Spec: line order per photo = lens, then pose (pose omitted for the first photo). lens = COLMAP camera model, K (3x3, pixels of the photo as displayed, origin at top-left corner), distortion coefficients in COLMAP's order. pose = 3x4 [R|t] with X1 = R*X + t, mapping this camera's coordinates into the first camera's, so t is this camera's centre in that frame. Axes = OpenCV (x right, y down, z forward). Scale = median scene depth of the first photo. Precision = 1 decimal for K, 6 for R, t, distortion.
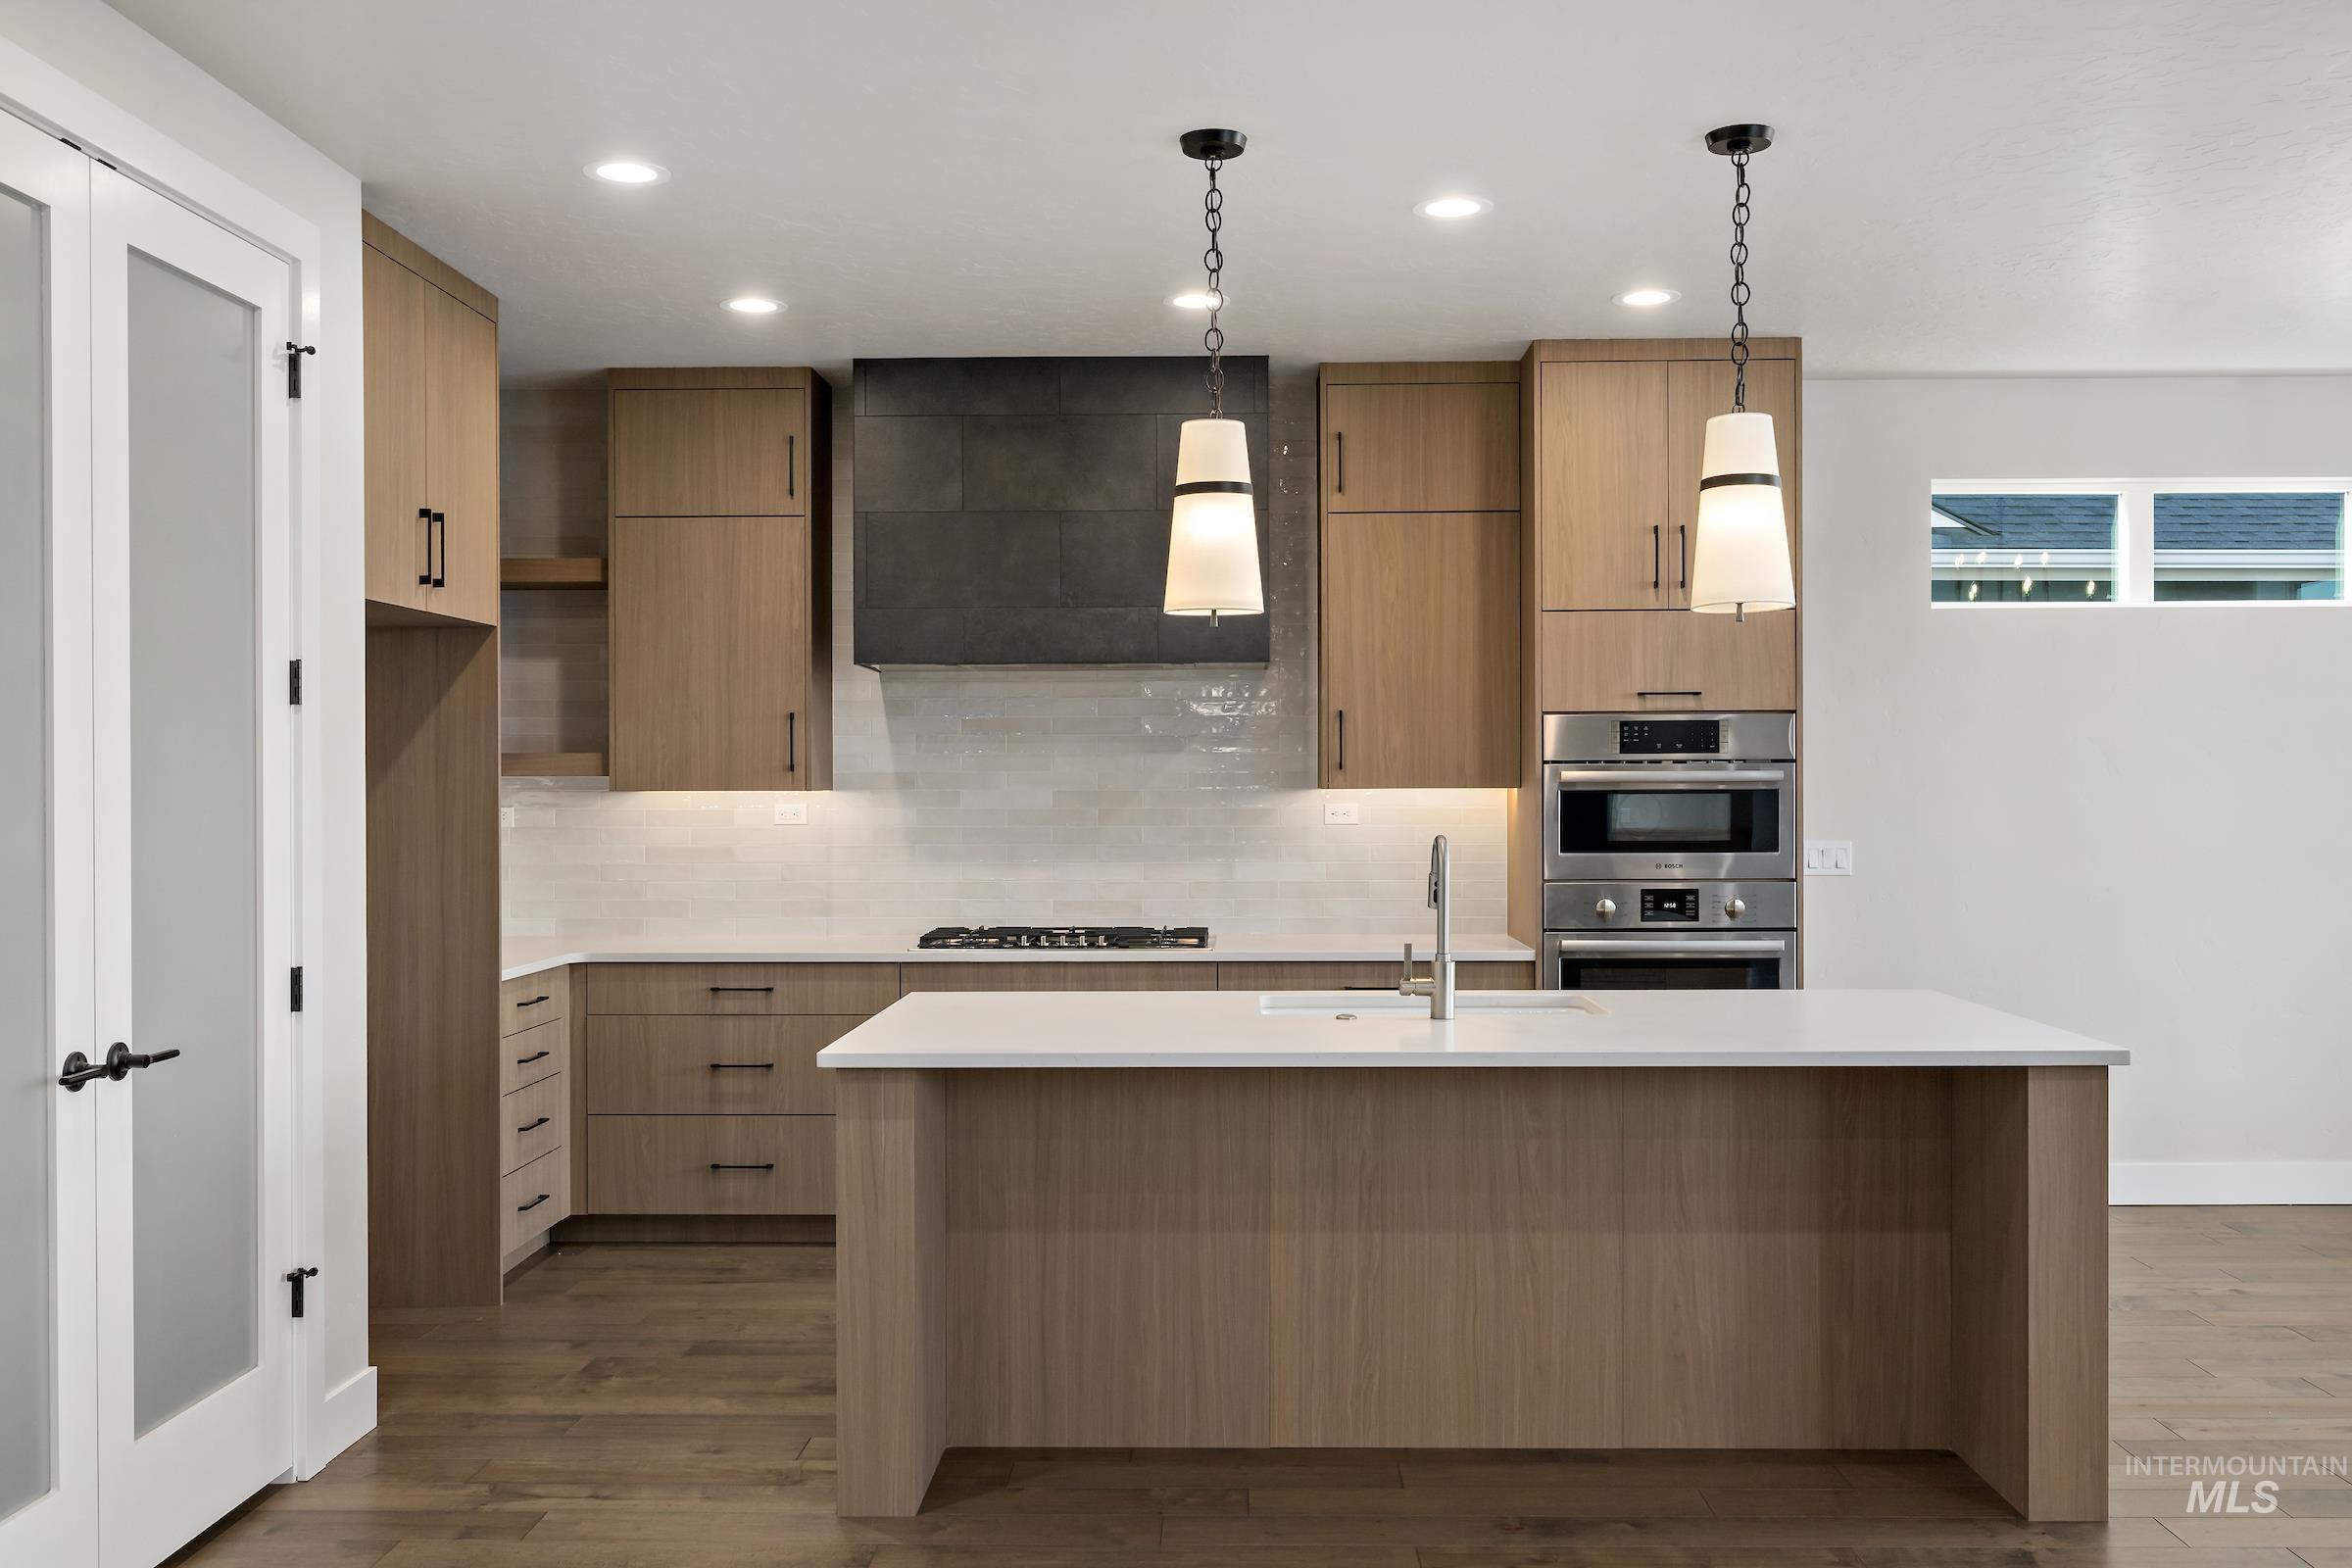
lens RADIAL K [[2026.3, 0, 1181.9], [0, 2026.3, 796.7], [0, 0, 1]] dist [-0.002668, 0.003658]
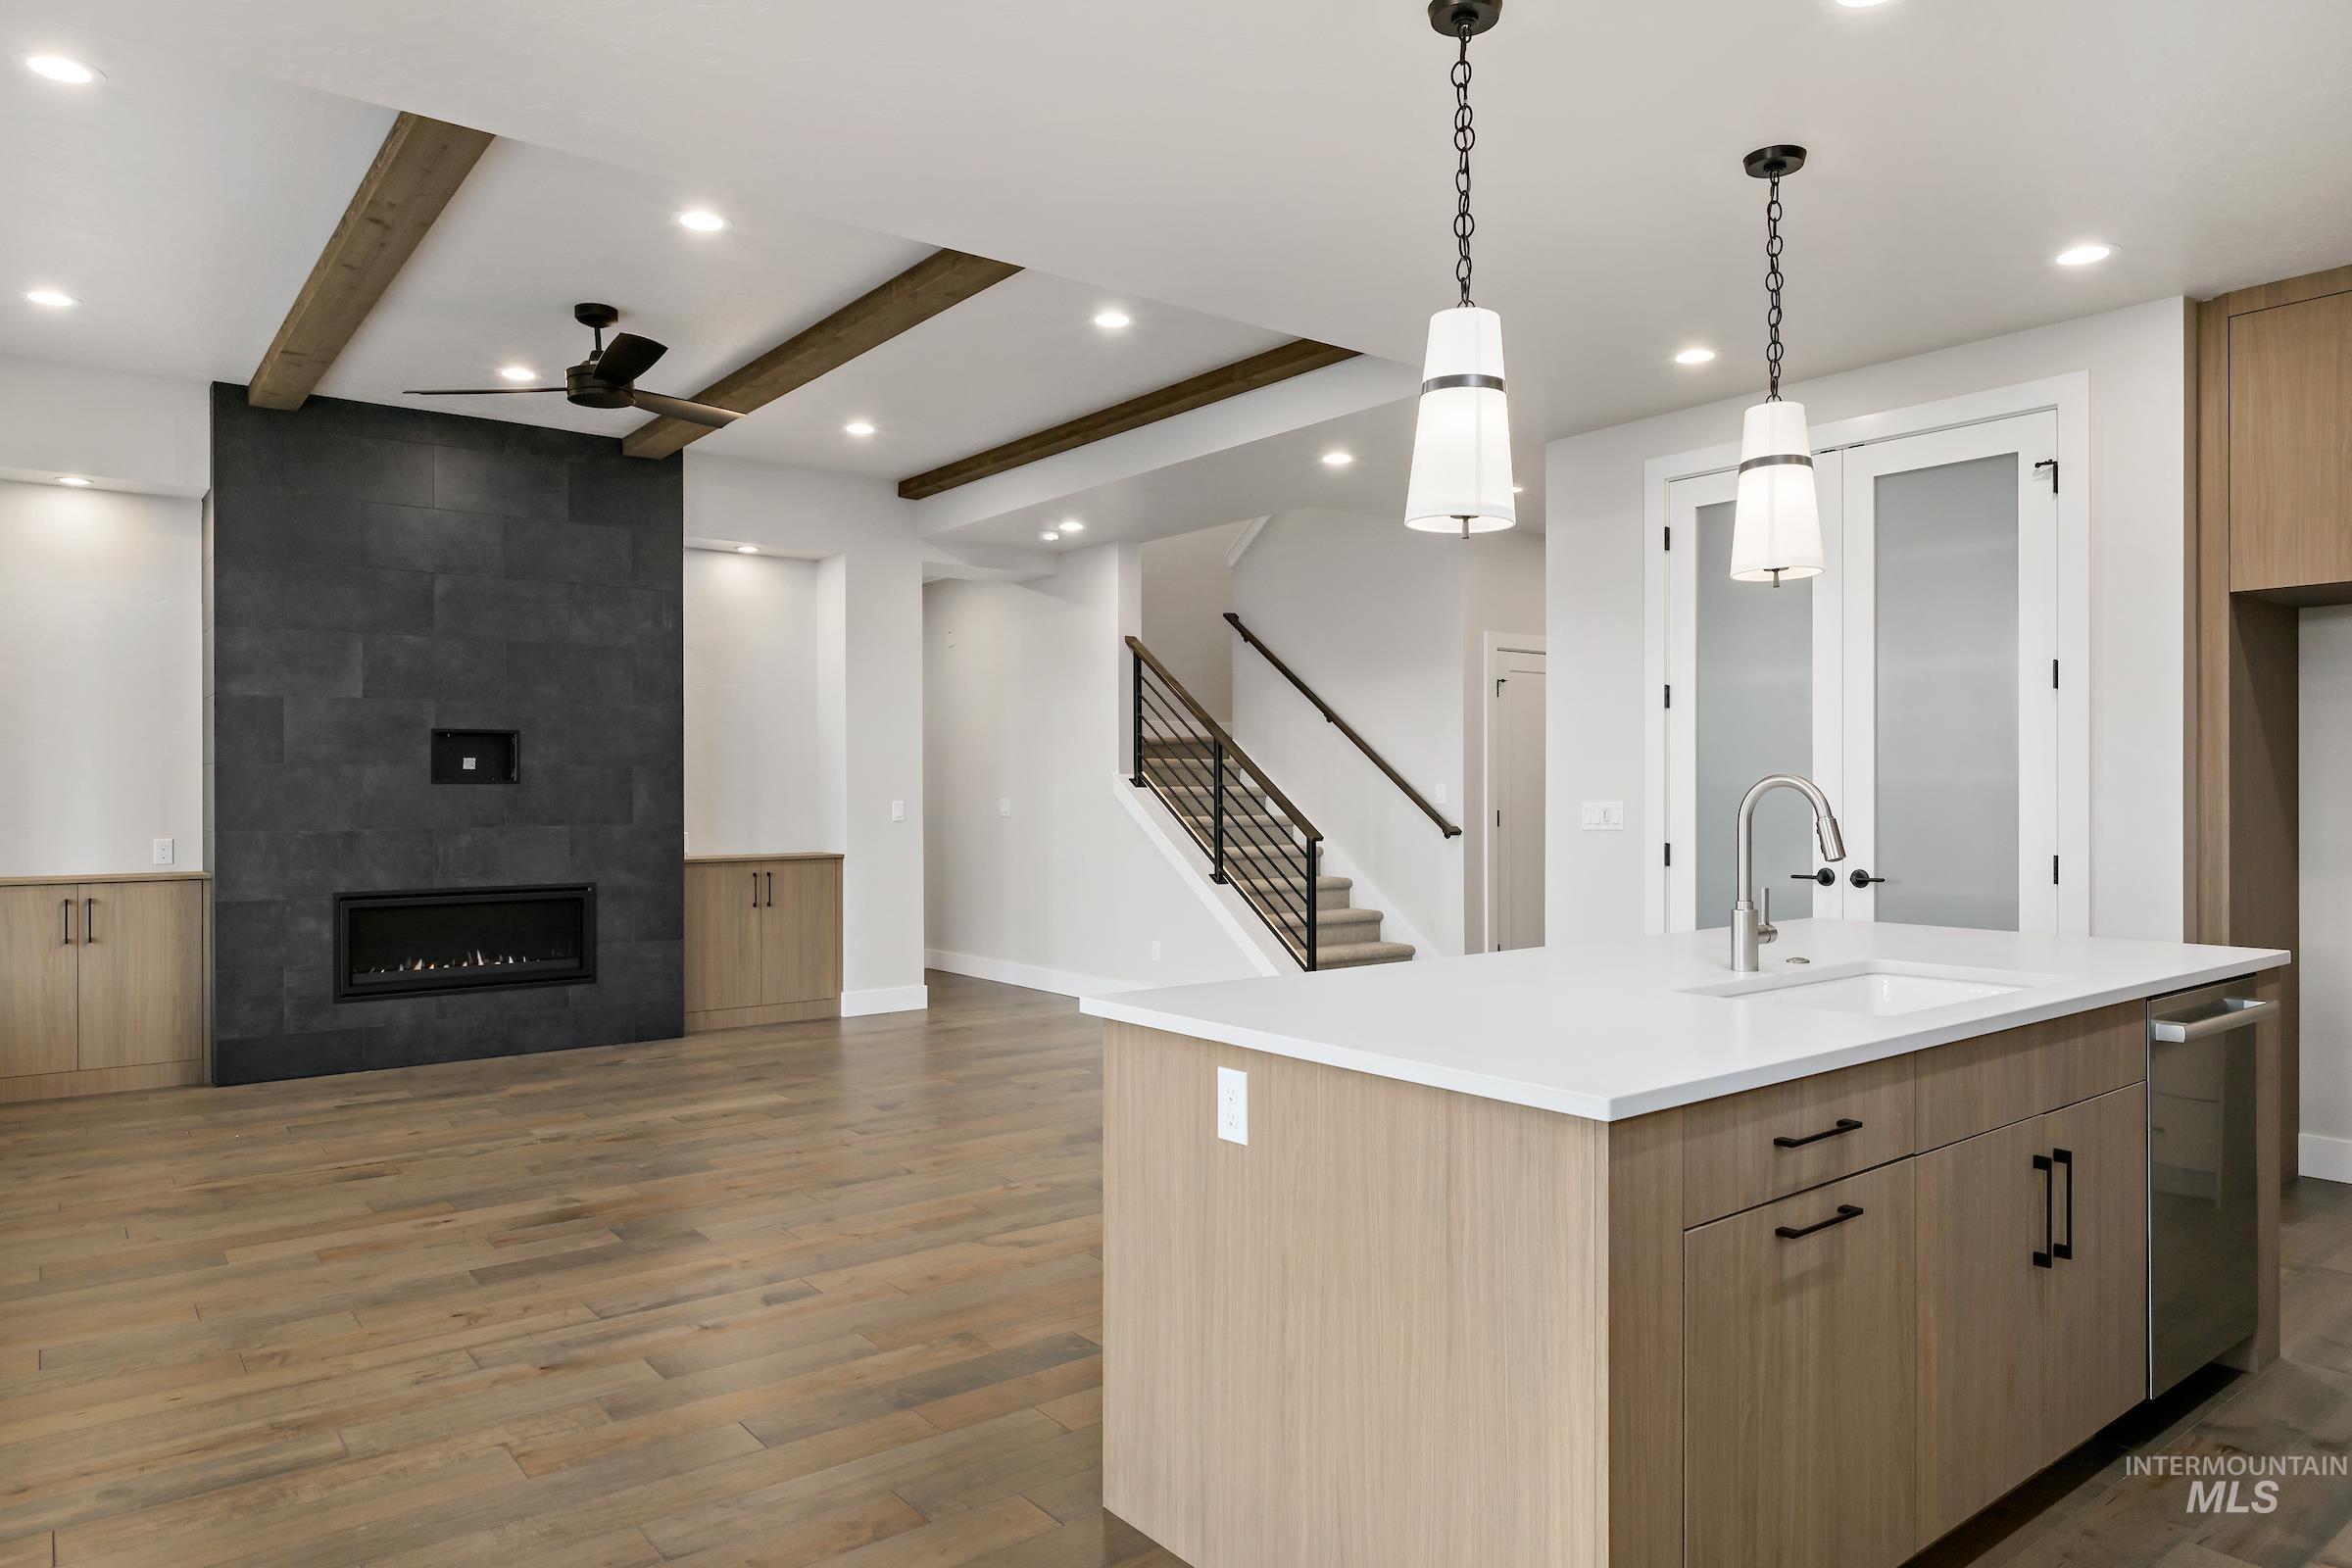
lens RADIAL K [[1464.1, 0, 1187.4], [0, 1464.1, 792.8], [0, 0, 1]] dist [-0.000269, -0.000667]
pose [[-0.773040, 0.008007, -0.634306, 0.536725], [0.001967, 0.999946, 0.010225, 0.014705], [0.634354, 0.006657, -0.773014, 0.969091]]
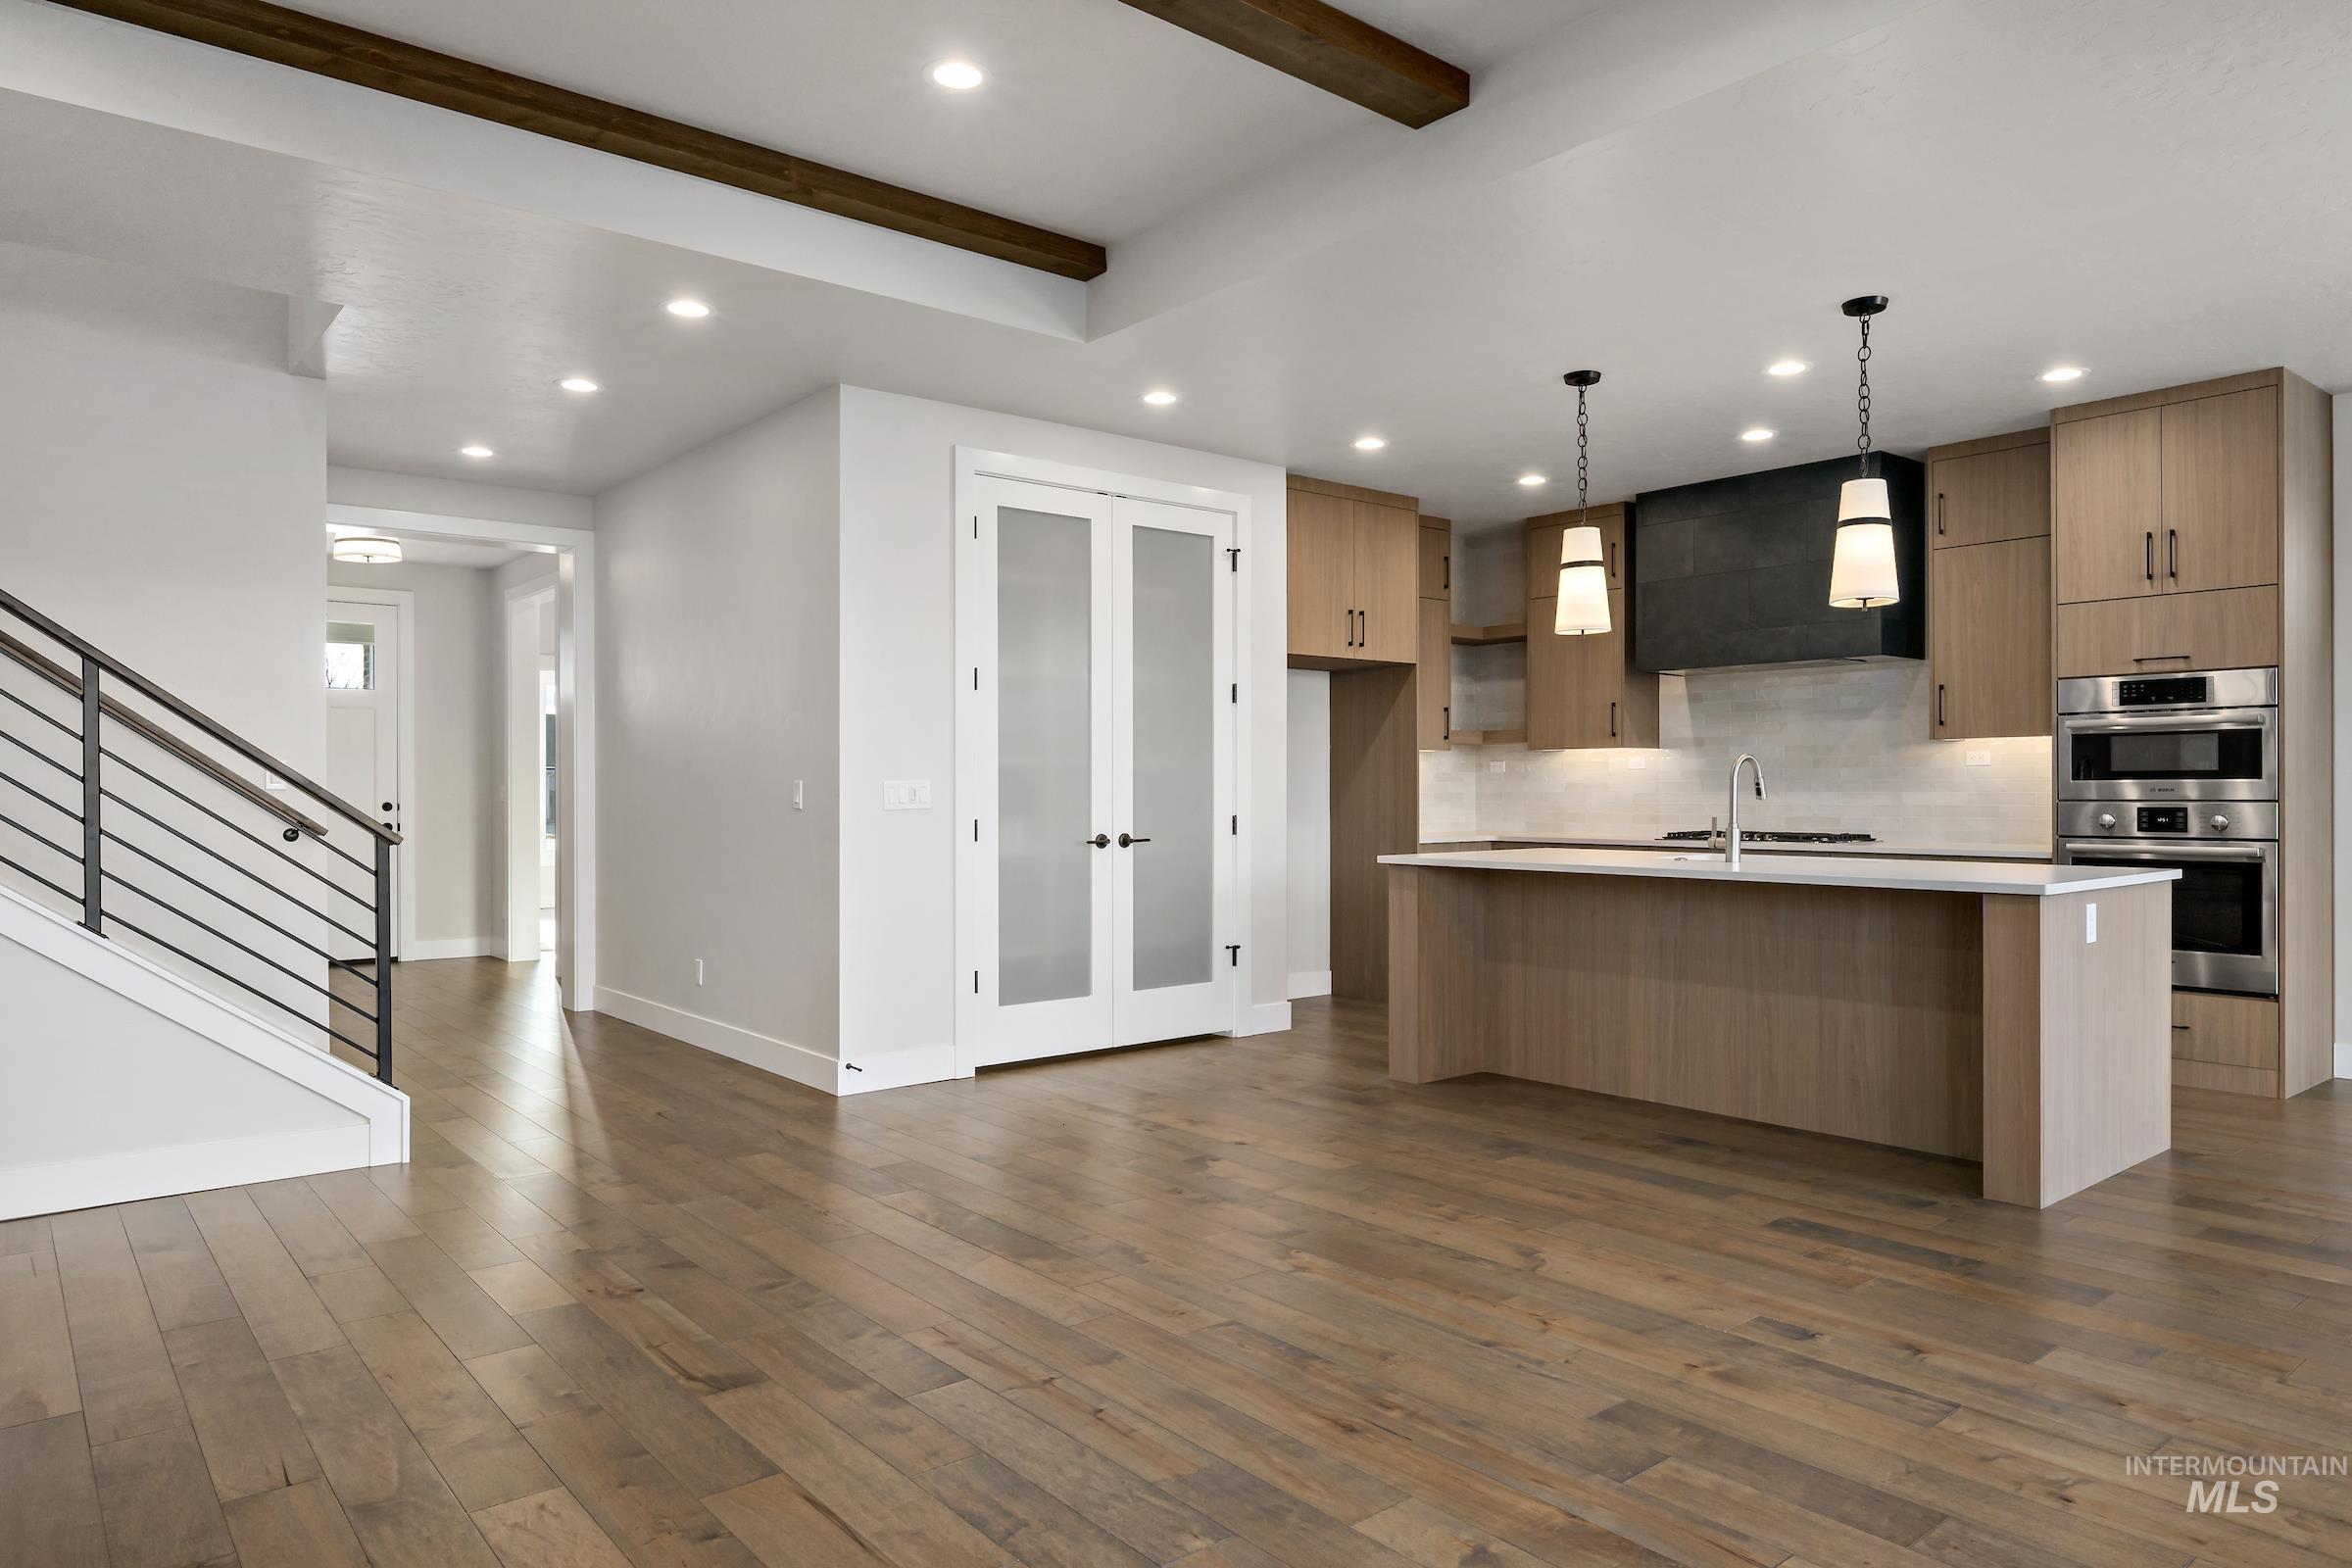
lens RADIAL K [[1464.1, 0, 1187.4], [0, 1464.1, 792.8], [0, 0, 1]] dist [-0.000269, -0.000667]
pose [[0.655278, 0.003706, -0.755379, 0.536109], [-0.004903, 0.999988, 0.000653, 0.038016], [0.755372, 0.003276, 0.655288, -0.097803]]
